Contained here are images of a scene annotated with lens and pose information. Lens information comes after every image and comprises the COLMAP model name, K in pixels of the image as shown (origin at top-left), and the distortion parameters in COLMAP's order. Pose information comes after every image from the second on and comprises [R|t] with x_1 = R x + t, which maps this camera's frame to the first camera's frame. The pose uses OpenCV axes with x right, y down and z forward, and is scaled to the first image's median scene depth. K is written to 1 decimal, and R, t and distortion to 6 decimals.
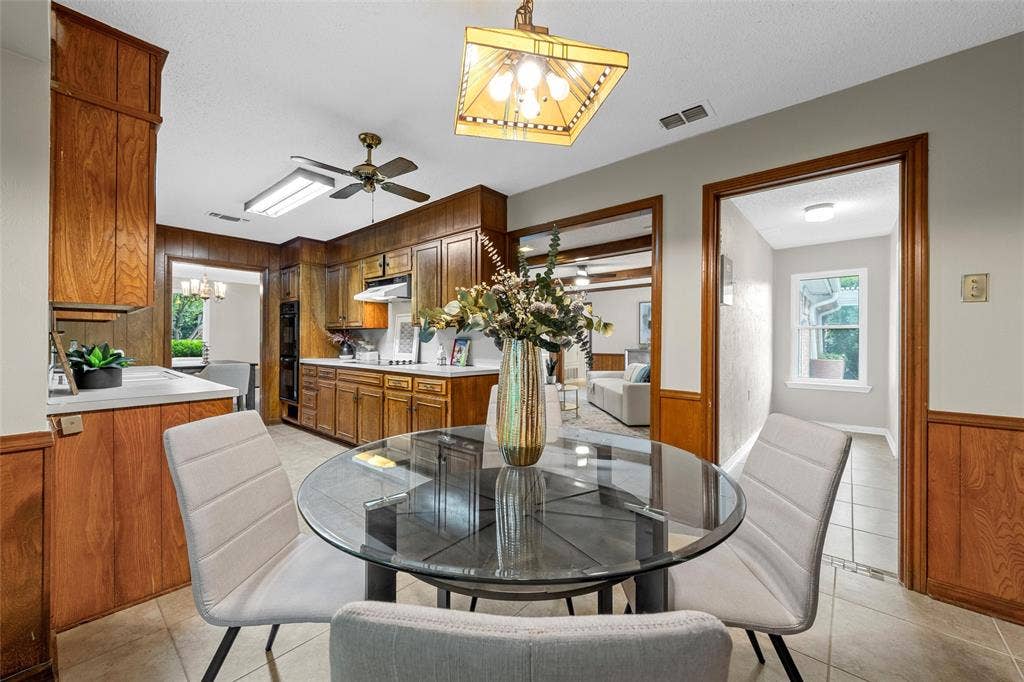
lens RADIAL K [[395.6, 0, 514.1], [0, 395.6, 340.0], [0, 0, 1]] dist [0.001854, -0.000185]
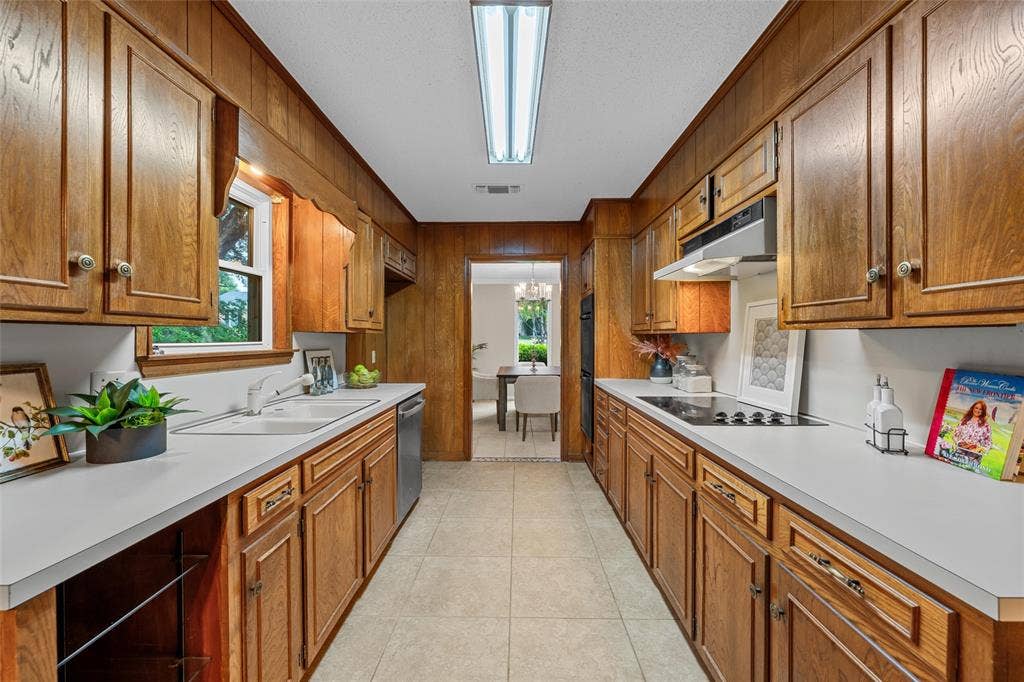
lens RADIAL K [[395.6, 0, 515.2], [0, 395.6, 338.8], [0, 0, 1]] dist [0.001854, -0.000185]
pose [[0.636476, -0.002519, -0.771292, -0.108016], [0.005319, 0.999985, 0.001123, -0.023162], [0.771278, -0.004818, 0.636480, 0.482440]]
